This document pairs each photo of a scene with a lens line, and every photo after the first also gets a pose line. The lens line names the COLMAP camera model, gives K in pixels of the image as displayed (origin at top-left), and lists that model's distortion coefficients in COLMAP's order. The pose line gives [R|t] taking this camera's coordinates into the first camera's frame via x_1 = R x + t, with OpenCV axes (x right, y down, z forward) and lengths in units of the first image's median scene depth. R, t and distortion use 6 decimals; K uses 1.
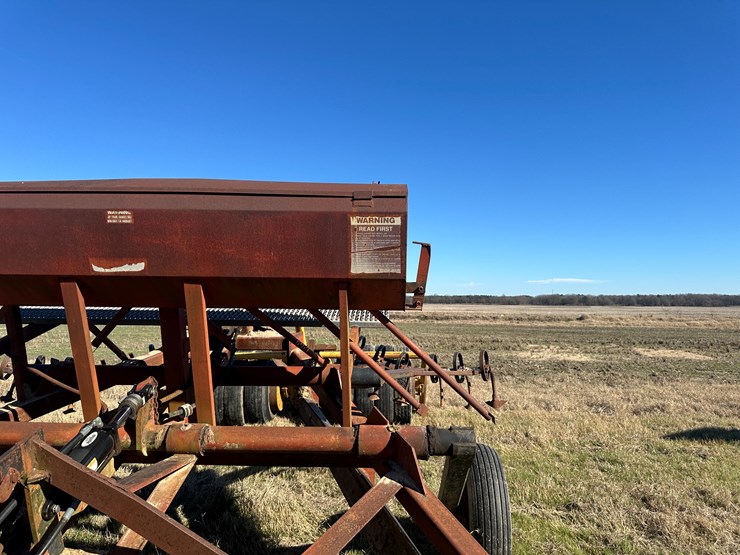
lens RADIAL K [[513.9, 0, 370.7], [0, 513.9, 271.6], [0, 0, 1]] dist [0.057110, -0.076732]
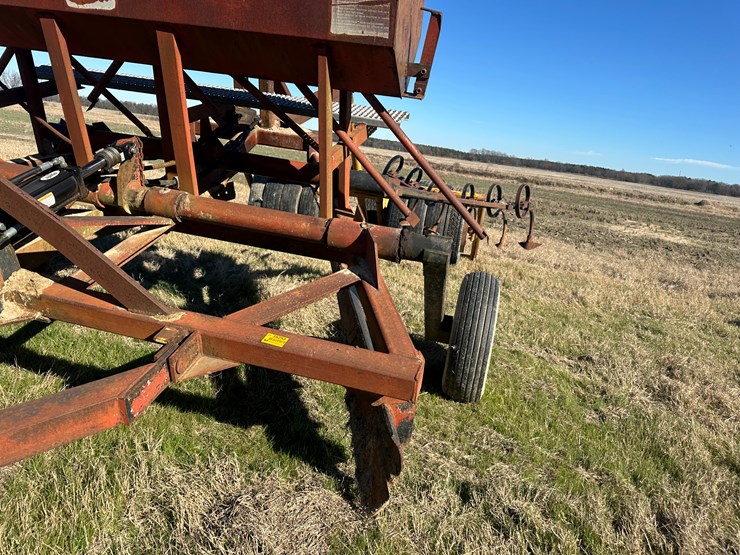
lens RADIAL K [[513.9, 0, 370.7], [0, 513.9, 271.6], [0, 0, 1]] dist [0.057110, -0.076732]
pose [[0.974048, 0.168026, -0.151650, 0.136571], [-0.117399, 0.947886, 0.296192, 0.071001], [0.193515, -0.270701, 0.943013, 0.067271]]
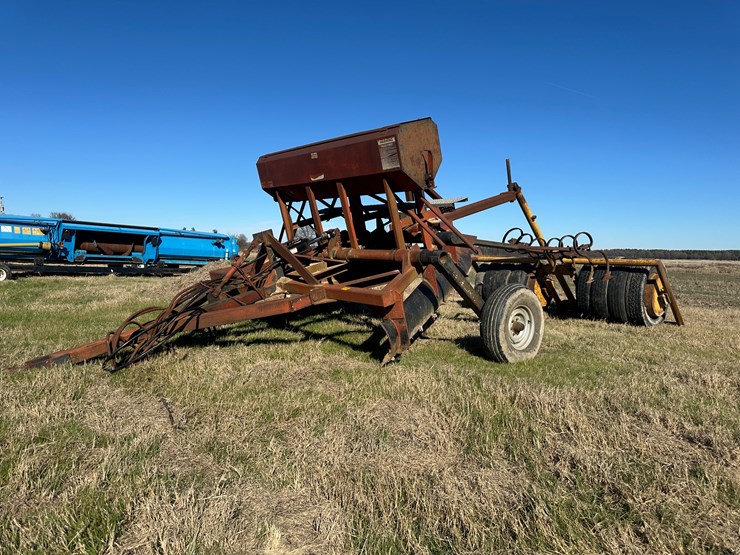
lens RADIAL K [[513.9, 0, 370.7], [0, 513.9, 271.6], [0, 0, 1]] dist [0.057110, -0.076732]
pose [[0.667080, 0.041547, -0.743827, 0.905149], [0.024139, 0.996714, 0.077321, 0.152564], [0.744595, -0.069535, 0.663885, -0.254257]]
